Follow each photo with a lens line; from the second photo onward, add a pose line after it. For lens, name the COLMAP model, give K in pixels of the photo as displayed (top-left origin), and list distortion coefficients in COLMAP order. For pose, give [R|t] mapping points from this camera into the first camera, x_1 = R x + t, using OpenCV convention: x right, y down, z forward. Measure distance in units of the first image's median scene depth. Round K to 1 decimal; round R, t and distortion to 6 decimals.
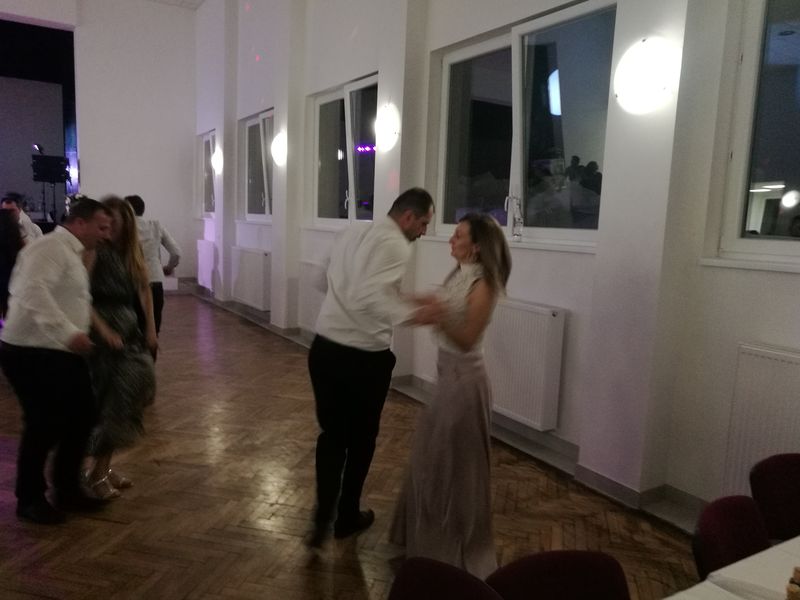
lens RADIAL K [[641.3, 0, 400.4], [0, 641.3, 302.0], [0, 0, 1]] dist [0.003285, -0.007906]
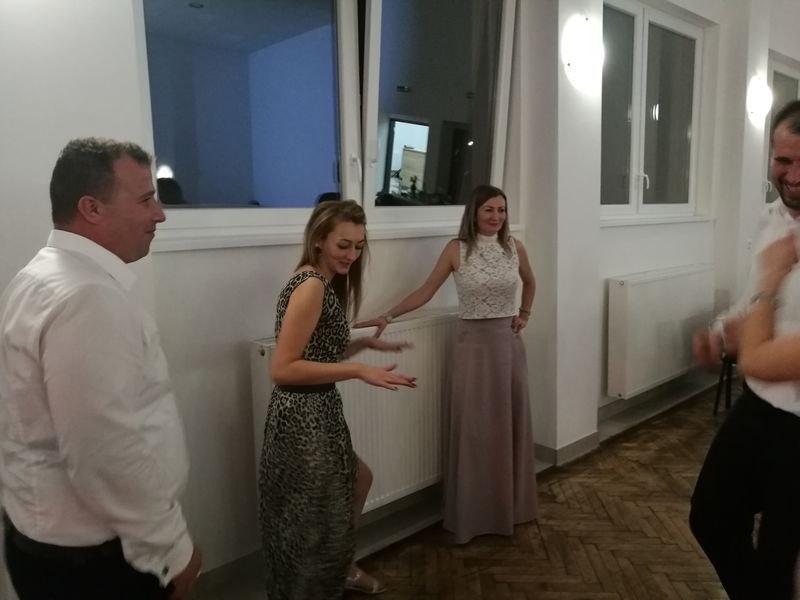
lens RADIAL K [[641.3, 0, 400.9], [0, 641.3, 297.2], [0, 0, 1]] dist [0.003285, -0.007906]
pose [[-0.215374, -0.169658, 0.961681, -0.595605], [0.127803, 0.971425, 0.199999, -0.205024], [-0.968133, 0.165981, -0.187536, 1.457632]]
